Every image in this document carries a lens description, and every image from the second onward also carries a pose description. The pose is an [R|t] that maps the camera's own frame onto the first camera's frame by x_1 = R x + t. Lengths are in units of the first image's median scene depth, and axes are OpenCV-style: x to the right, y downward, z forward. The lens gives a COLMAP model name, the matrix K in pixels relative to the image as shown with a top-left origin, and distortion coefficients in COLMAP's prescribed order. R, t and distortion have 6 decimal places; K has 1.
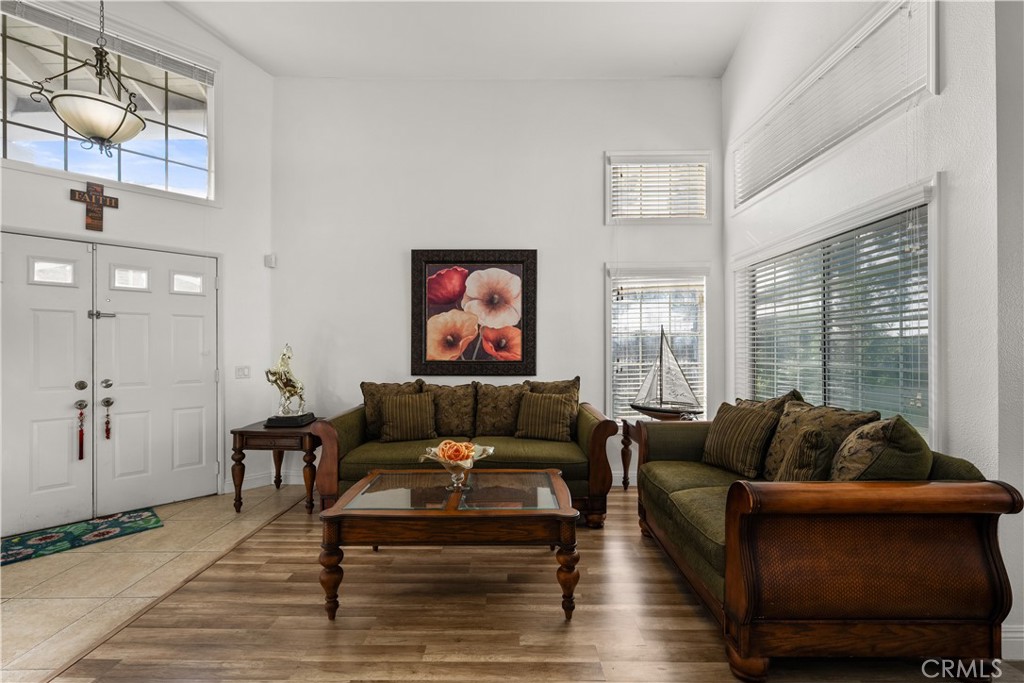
lens RADIAL K [[441.2, 0, 511.7], [0, 441.2, 348.4], [0, 0, 1]] dist [0.000371, -0.000291]
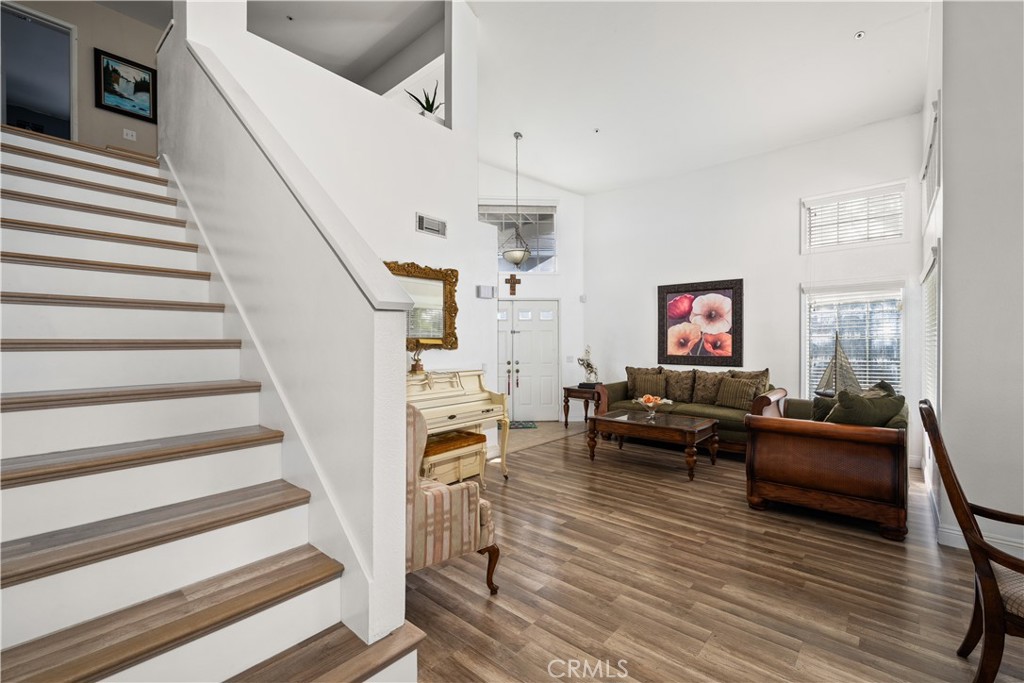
lens RADIAL K [[441.2, 0, 513.0], [0, 441.2, 344.5], [0, 0, 1]] dist [0.000371, -0.000291]
pose [[0.752843, 0.003898, -0.658188, 0.456774], [0.003084, 0.999951, 0.009450, -0.027860], [0.658193, -0.009144, 0.752794, -0.590256]]
